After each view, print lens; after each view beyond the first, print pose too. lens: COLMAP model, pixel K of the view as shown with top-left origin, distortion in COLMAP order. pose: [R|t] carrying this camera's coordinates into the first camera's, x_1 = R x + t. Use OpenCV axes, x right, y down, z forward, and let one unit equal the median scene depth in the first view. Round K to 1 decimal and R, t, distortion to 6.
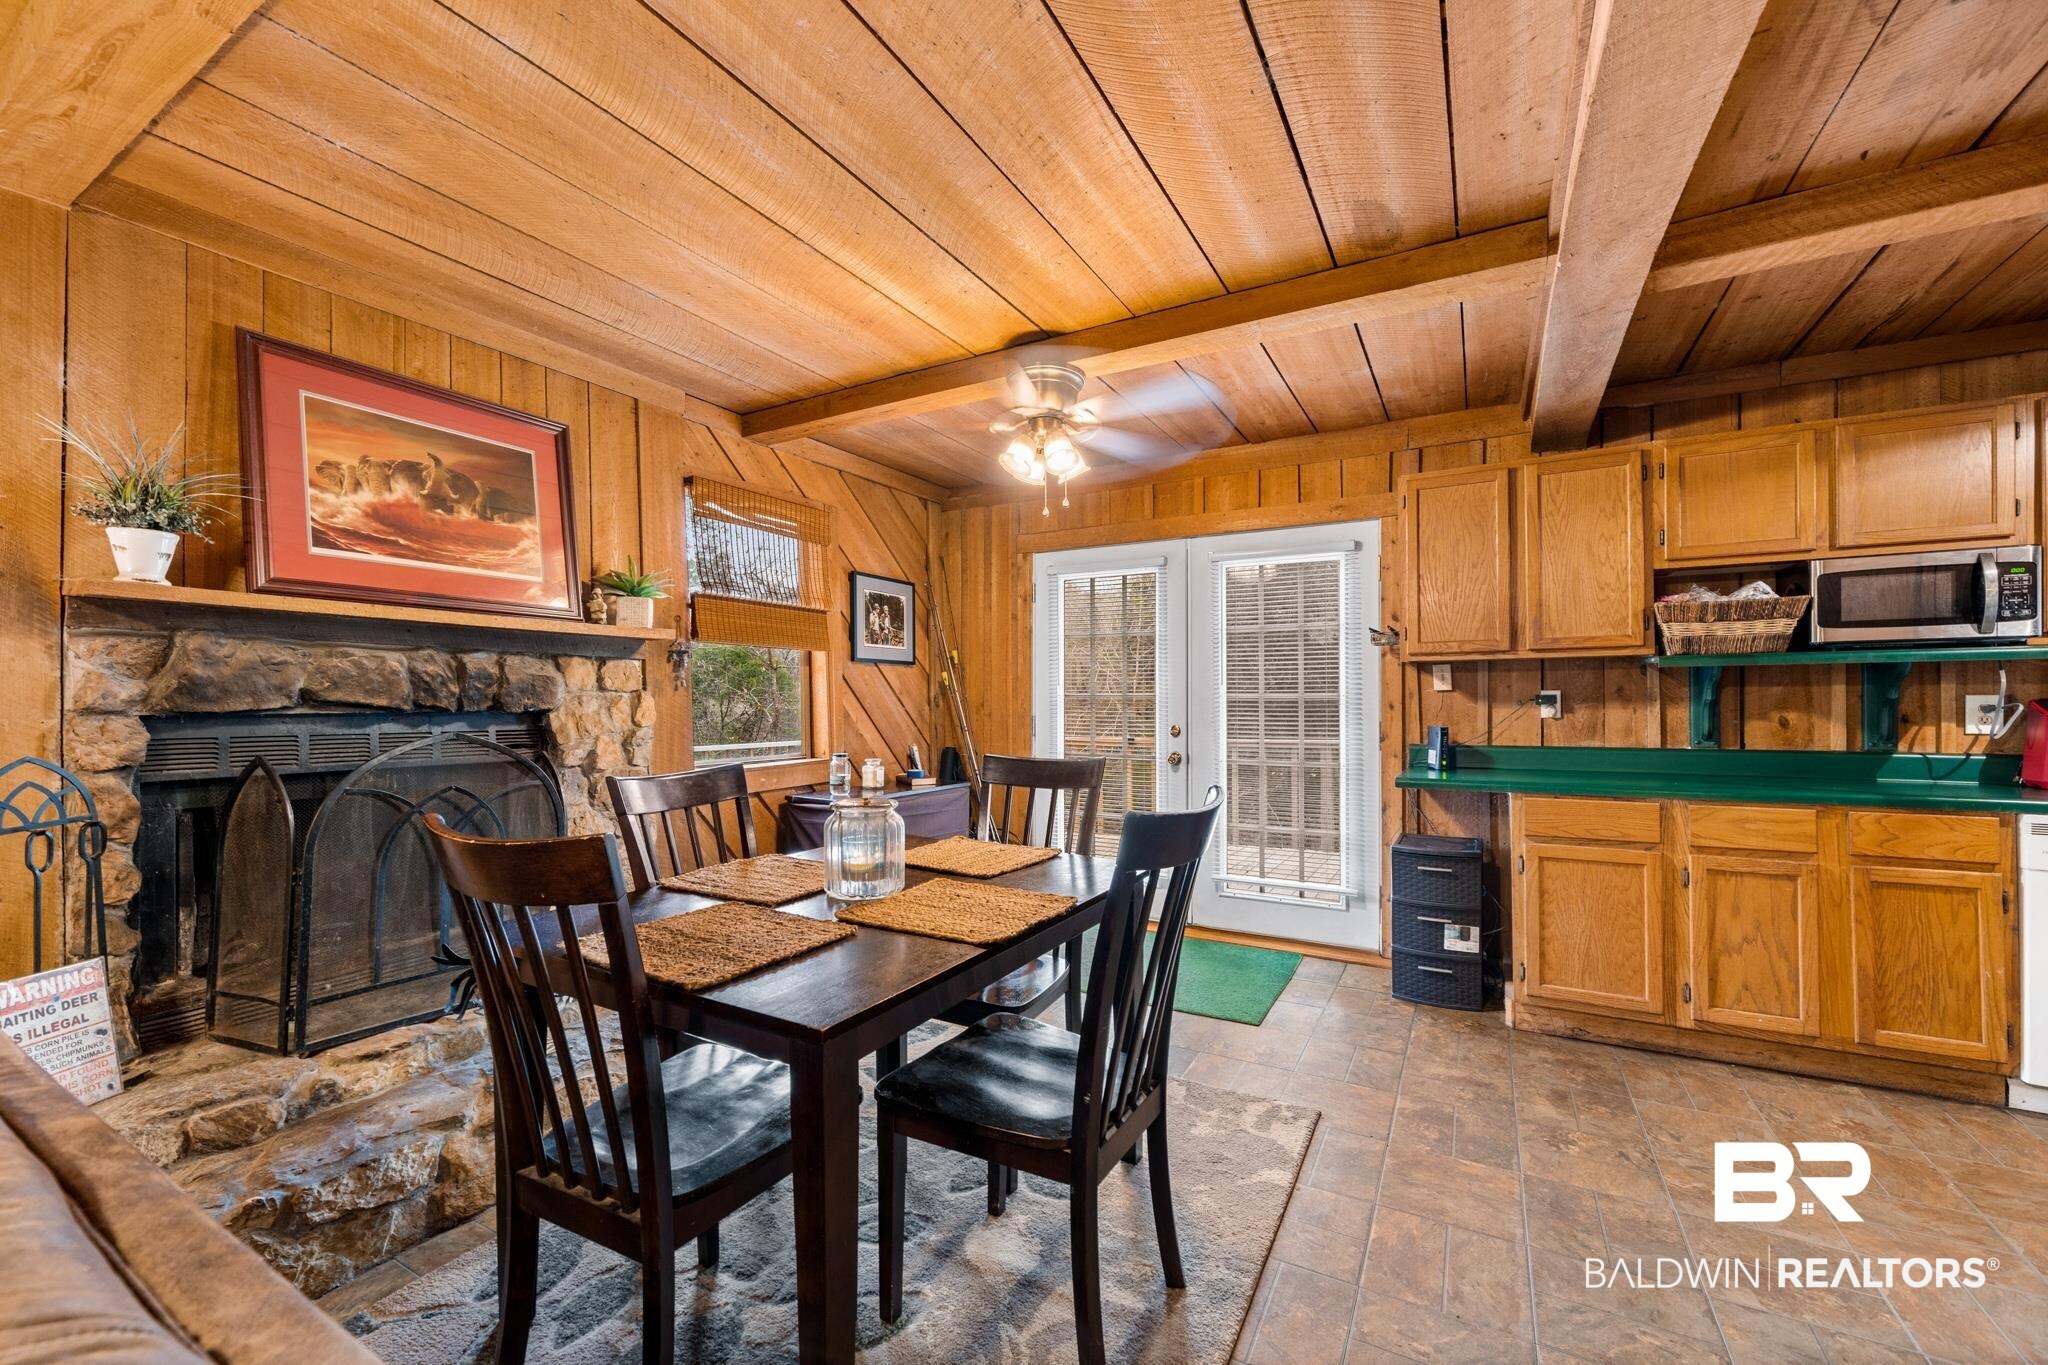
lens RADIAL K [[815.7, 0, 1022.0], [0, 815.7, 694.6], [0, 0, 1]] dist [-0.002762, 0.000088]
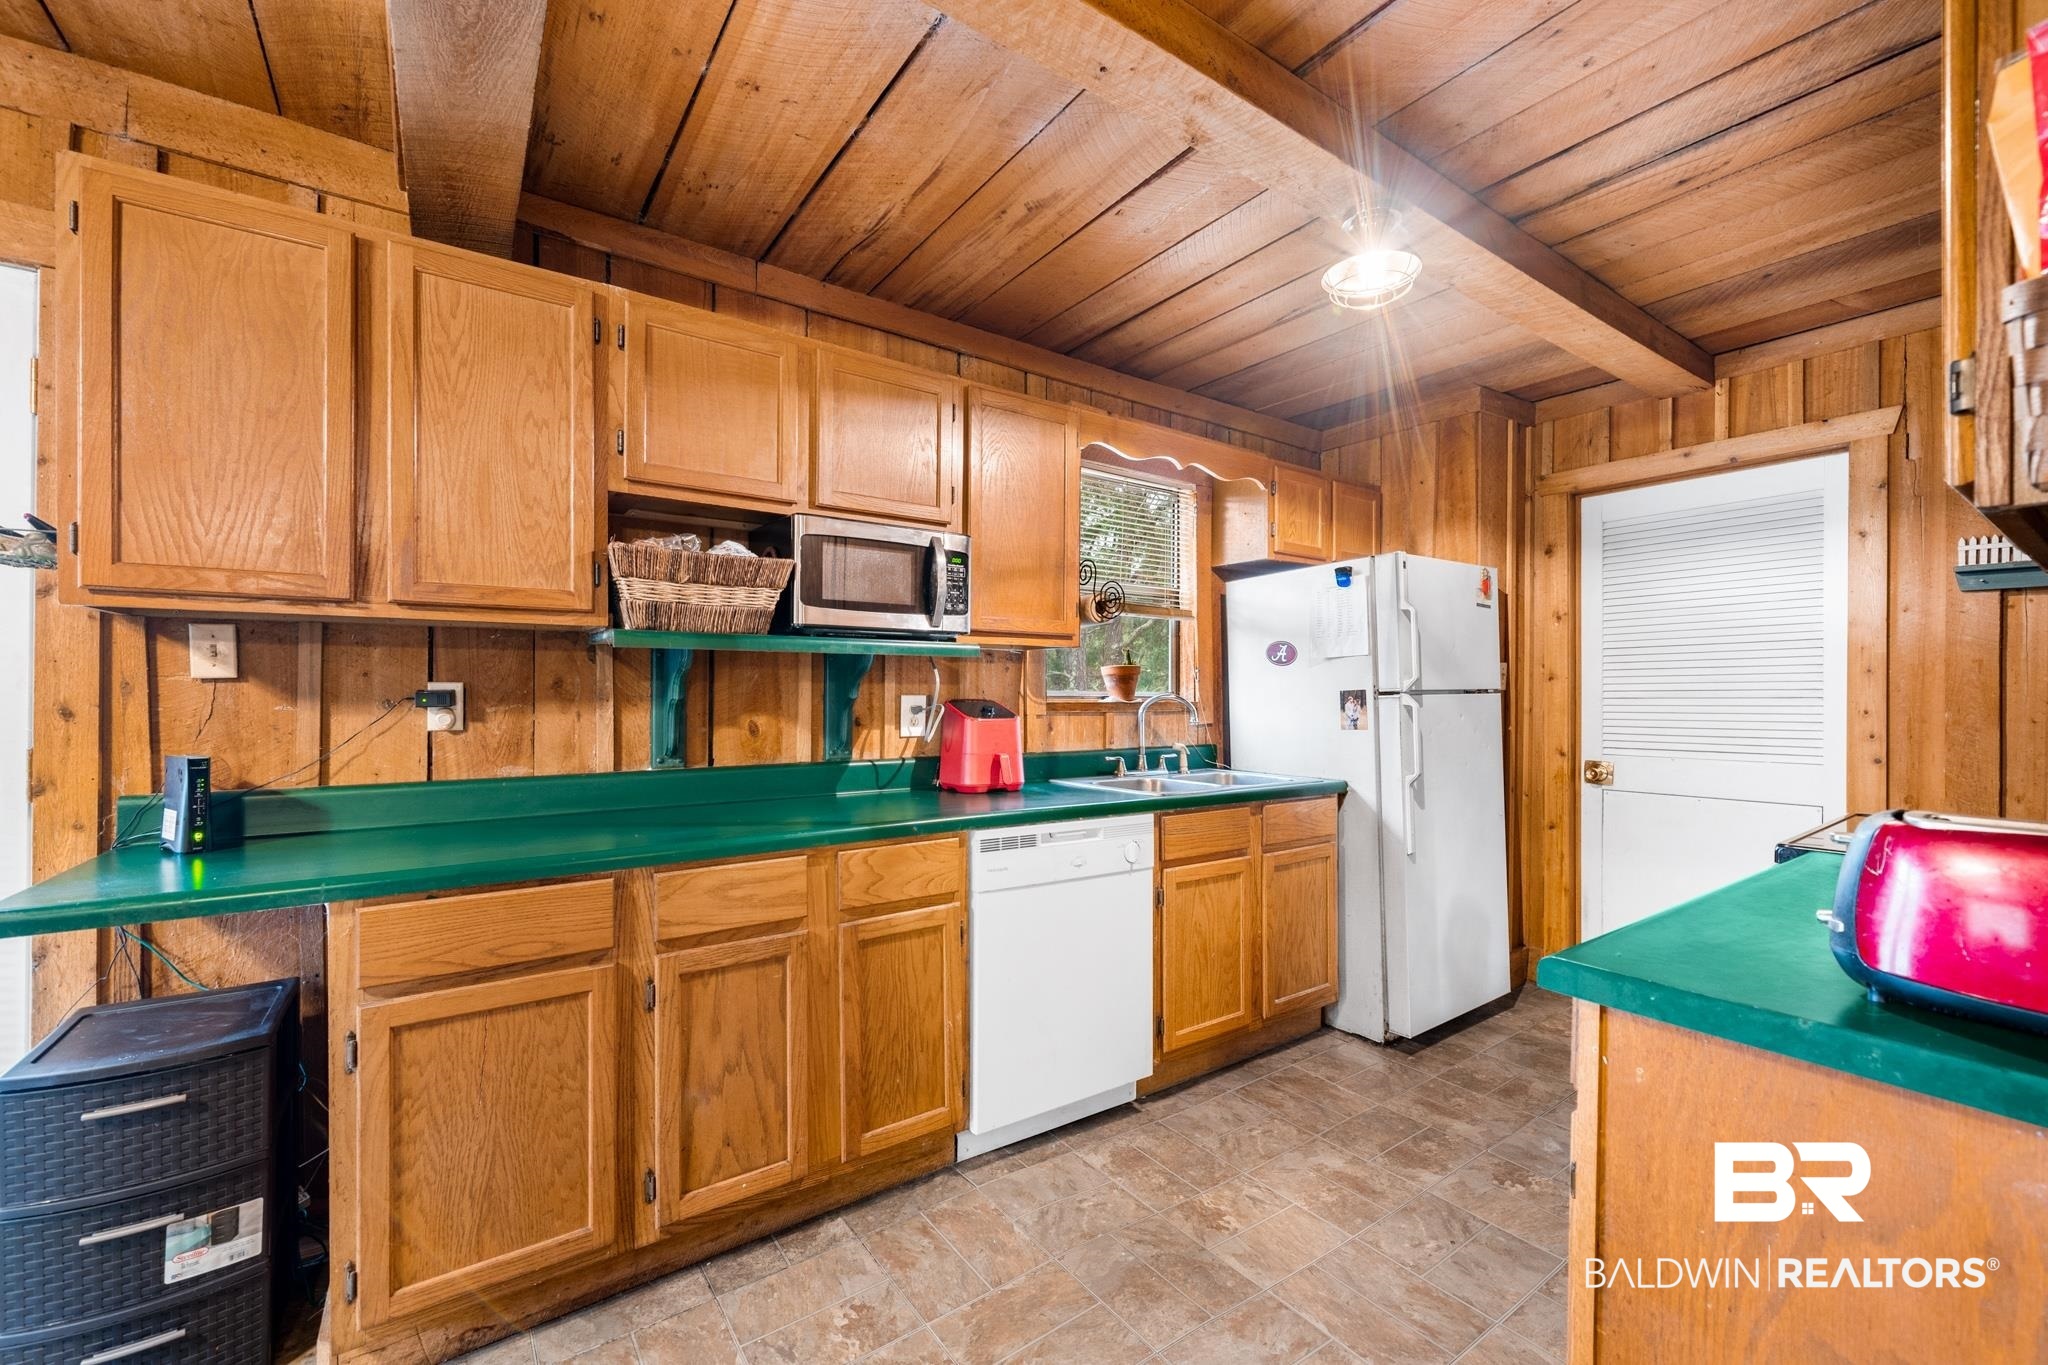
lens RADIAL K [[827.5, 0, 1020.7], [0, 827.5, 695.0], [0, 0, 1]] dist [-0.001185, -0.000079]
pose [[0.426527, 0.005552, 0.904458, 0.353958], [-0.011212, 0.999937, -0.000850, -0.000417], [-0.904405, -0.009778, 0.426563, 0.462658]]
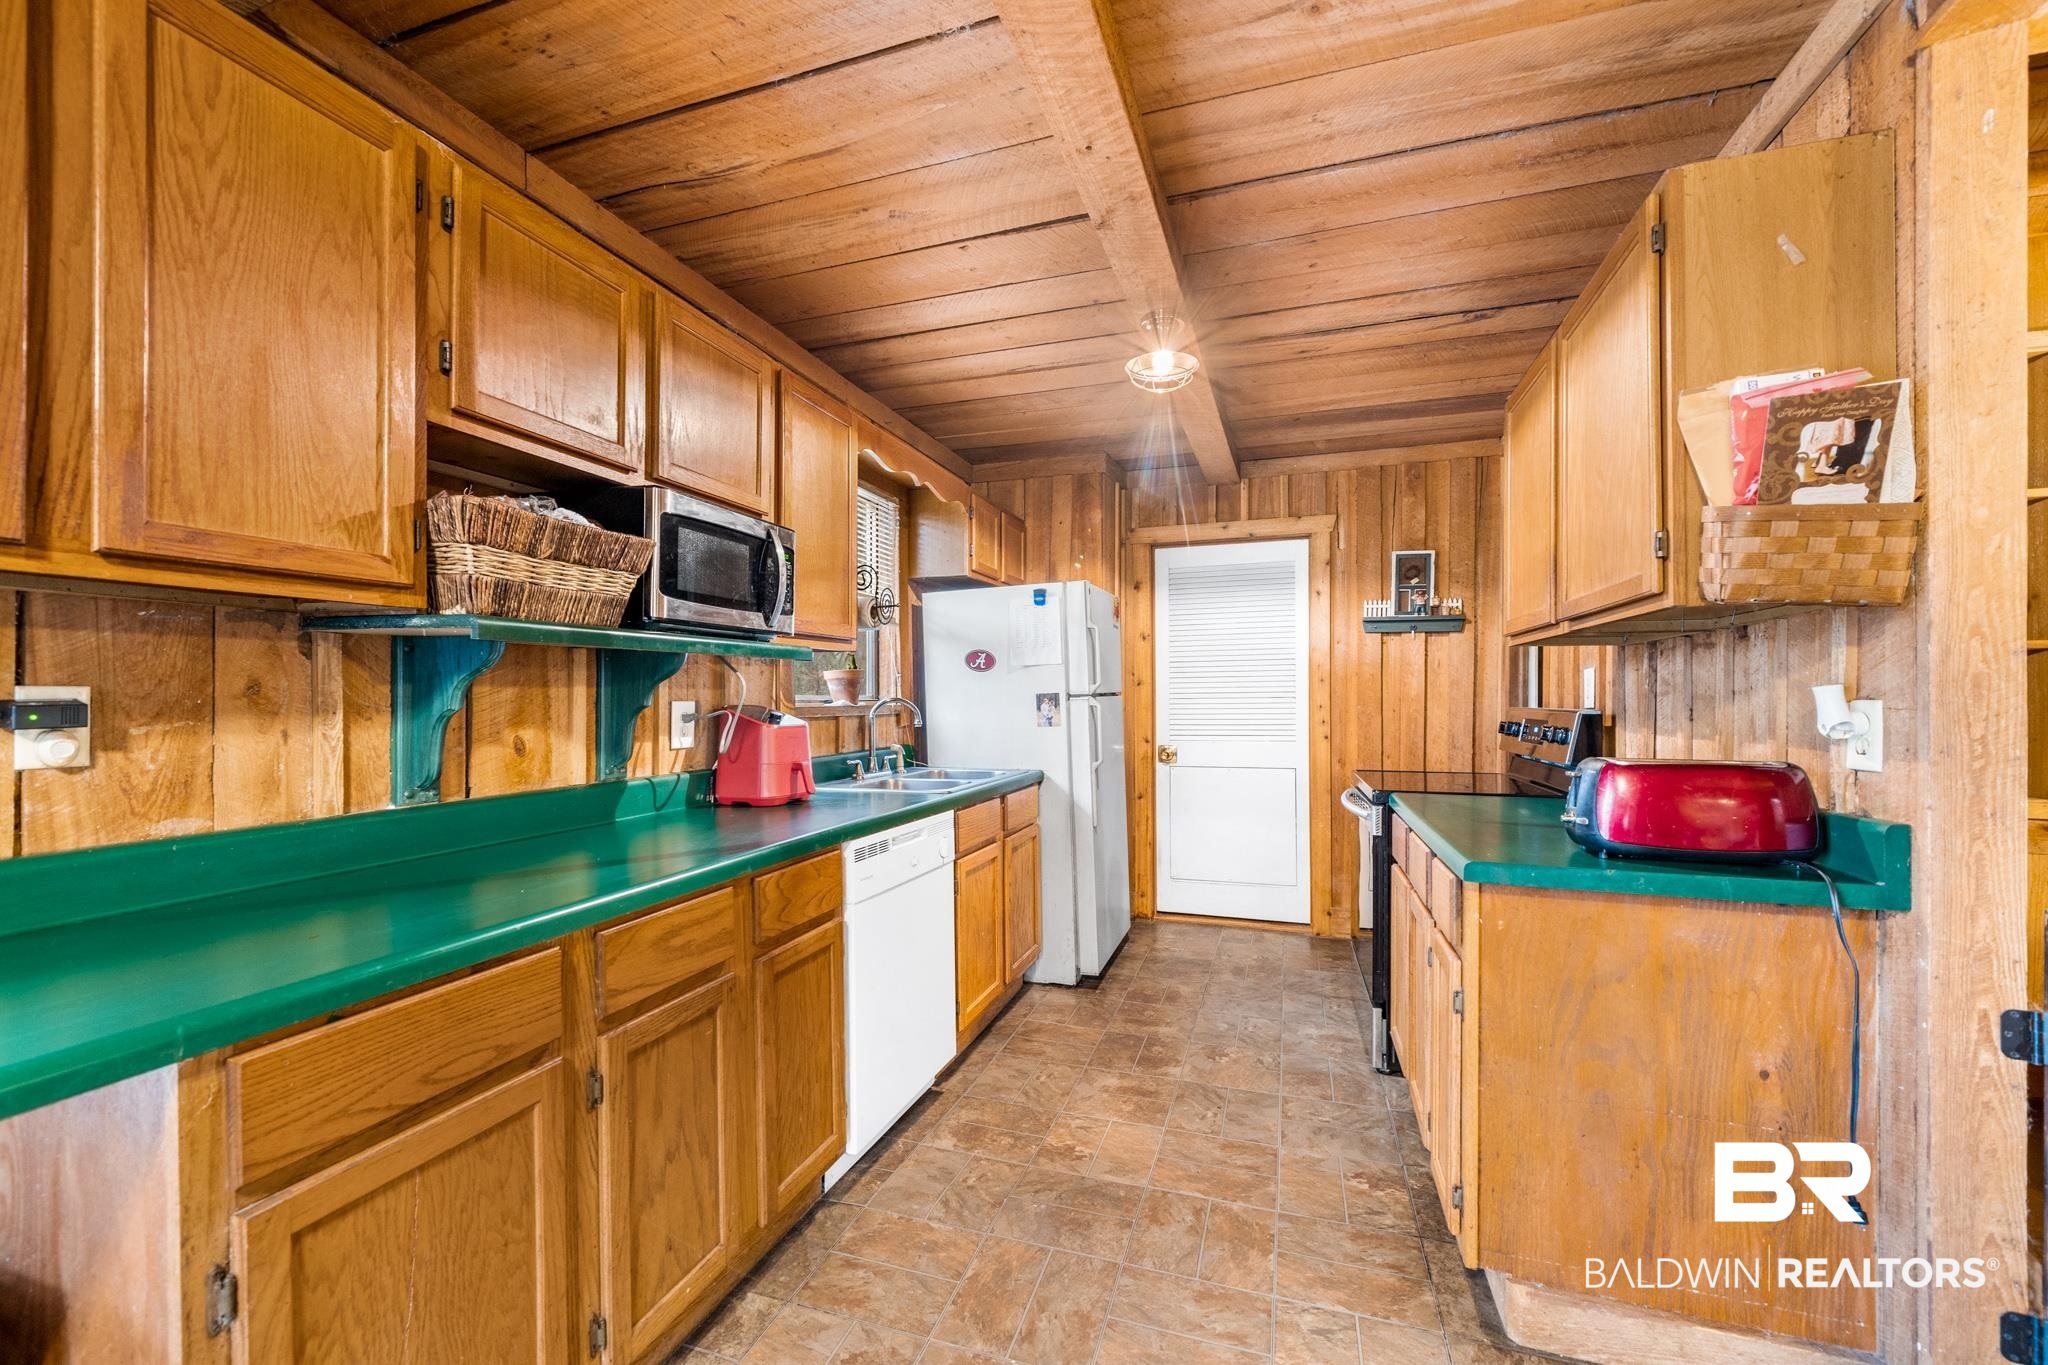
lens RADIAL K [[815.7, 0, 1022.0], [0, 815.7, 694.6], [0, 0, 1]] dist [-0.002762, 0.000088]
pose [[-0.191875, 0.008537, 0.981382, 0.286467], [-0.001703, 0.999958, -0.009031, 0.000670], [-0.981418, -0.003404, -0.191852, 0.798332]]
